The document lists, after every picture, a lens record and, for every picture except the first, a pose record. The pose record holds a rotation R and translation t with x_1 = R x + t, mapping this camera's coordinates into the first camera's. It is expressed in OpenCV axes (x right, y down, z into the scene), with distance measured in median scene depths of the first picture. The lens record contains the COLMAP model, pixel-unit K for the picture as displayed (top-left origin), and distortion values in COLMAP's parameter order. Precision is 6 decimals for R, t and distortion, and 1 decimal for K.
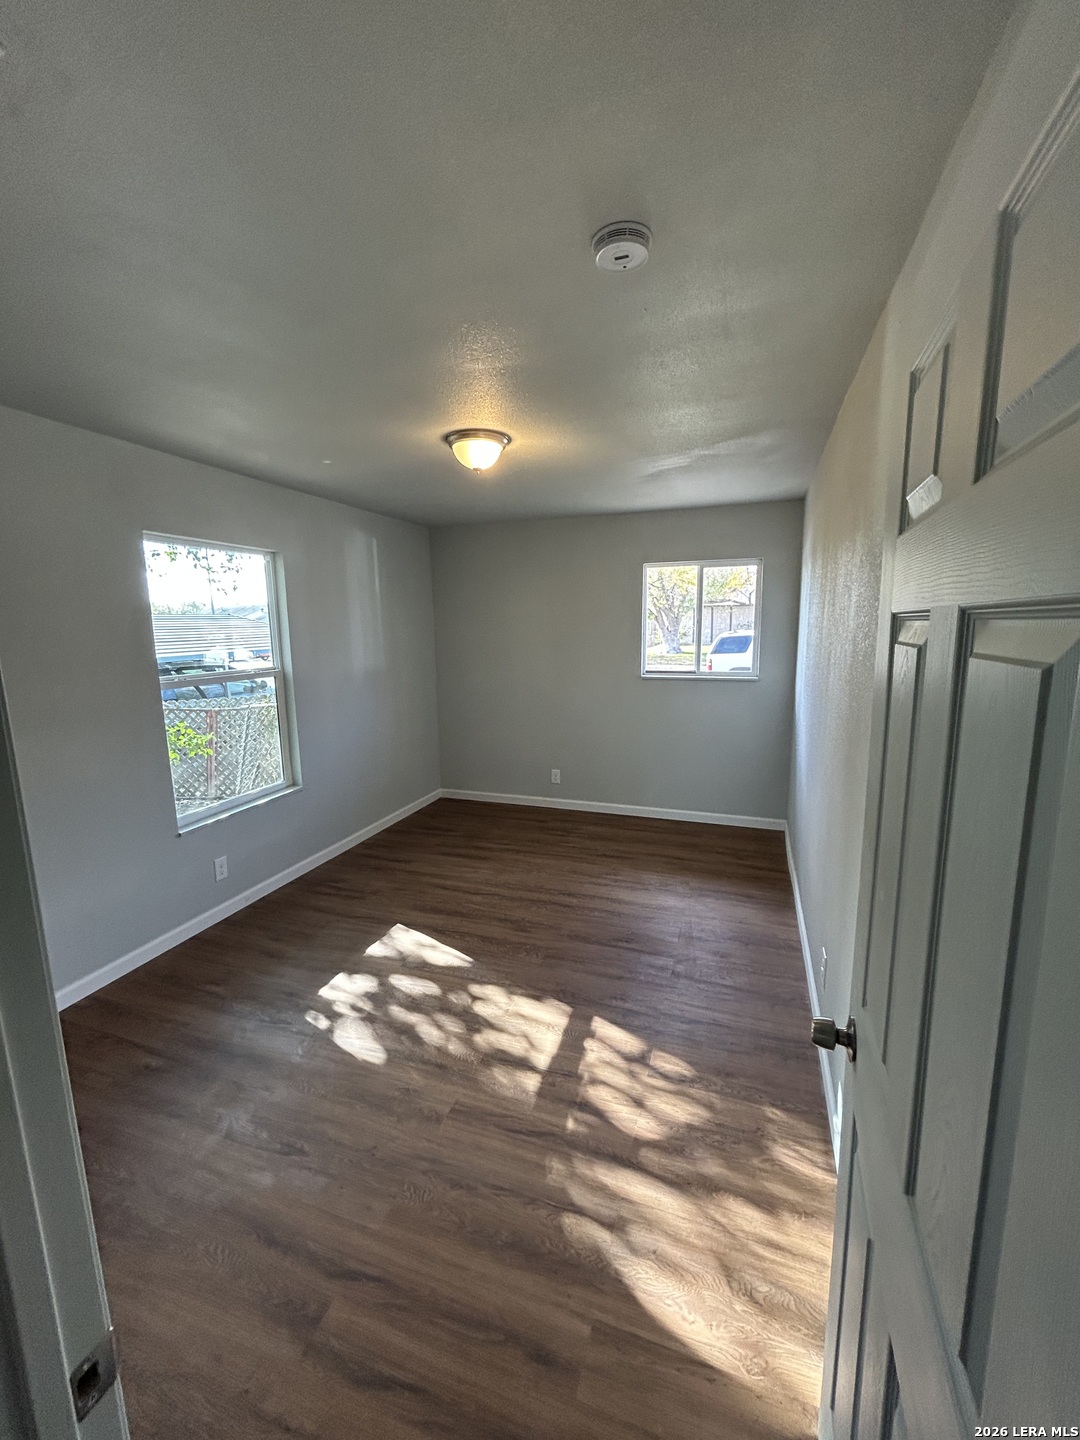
lens RADIAL K [[589.7, 0, 543.0], [0, 589.7, 716.9], [0, 0, 1]] dist [0.009516, -0.000656]
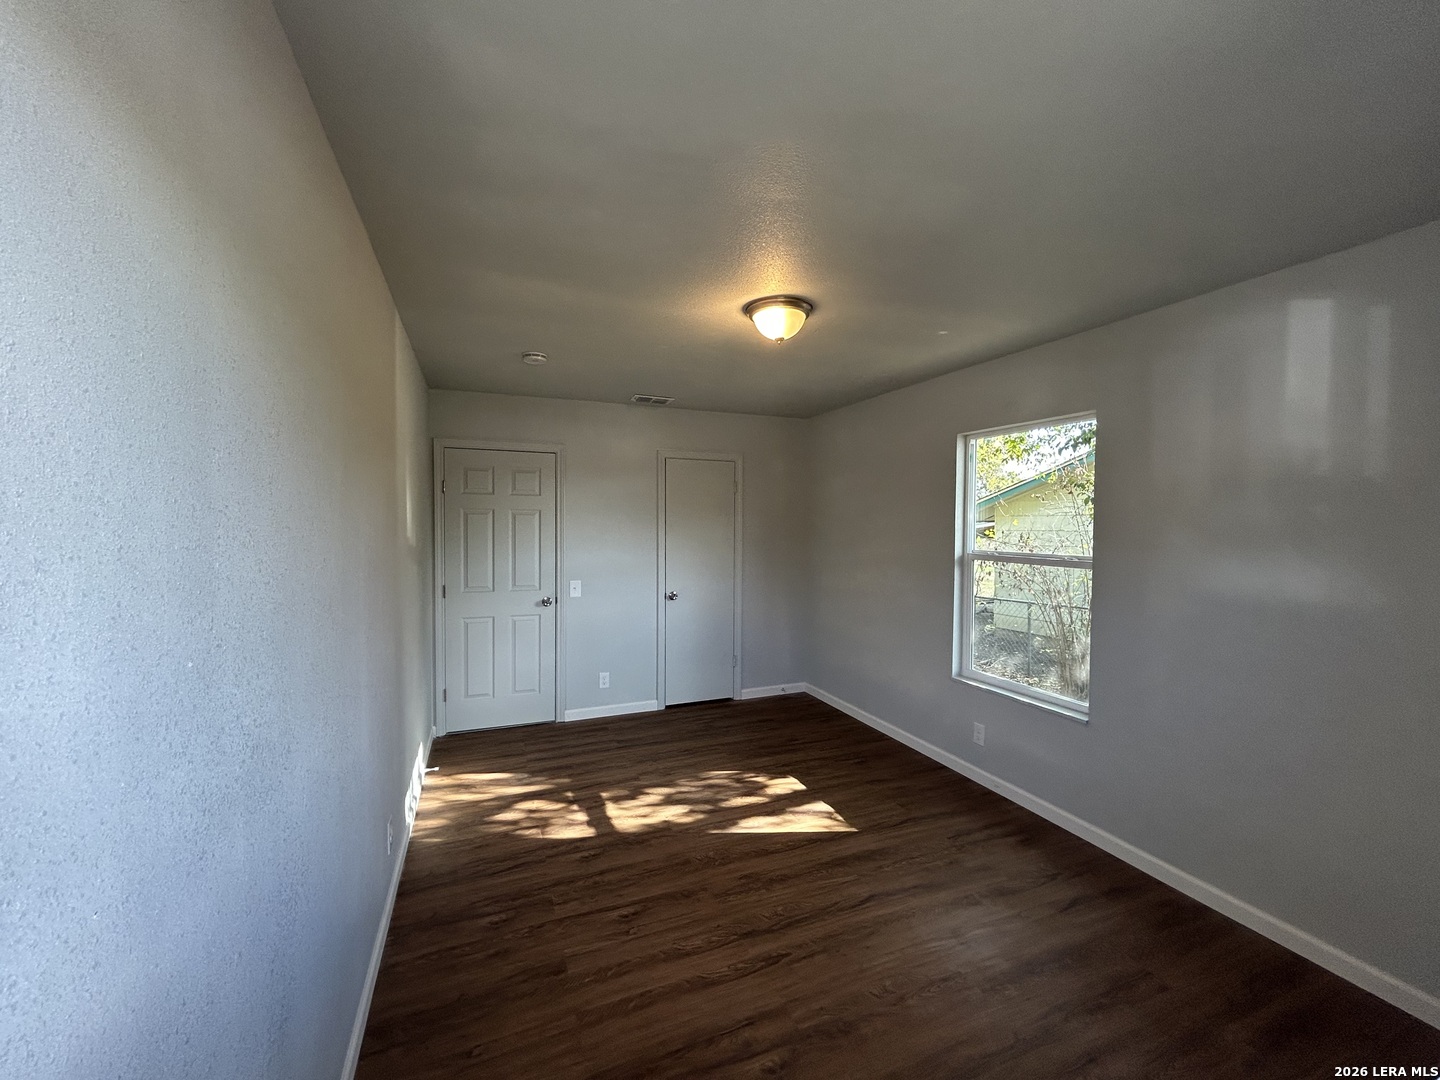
lens RADIAL K [[589.7, 0, 720.9], [0, 589.7, 536.0], [0, 0, 1]] dist [0.009516, -0.000656]
pose [[-0.735531, 0.032152, -0.676728, 0.554693], [-0.107834, 0.980584, 0.163792, -0.237992], [0.668855, 0.193448, -0.717782, 1.545952]]
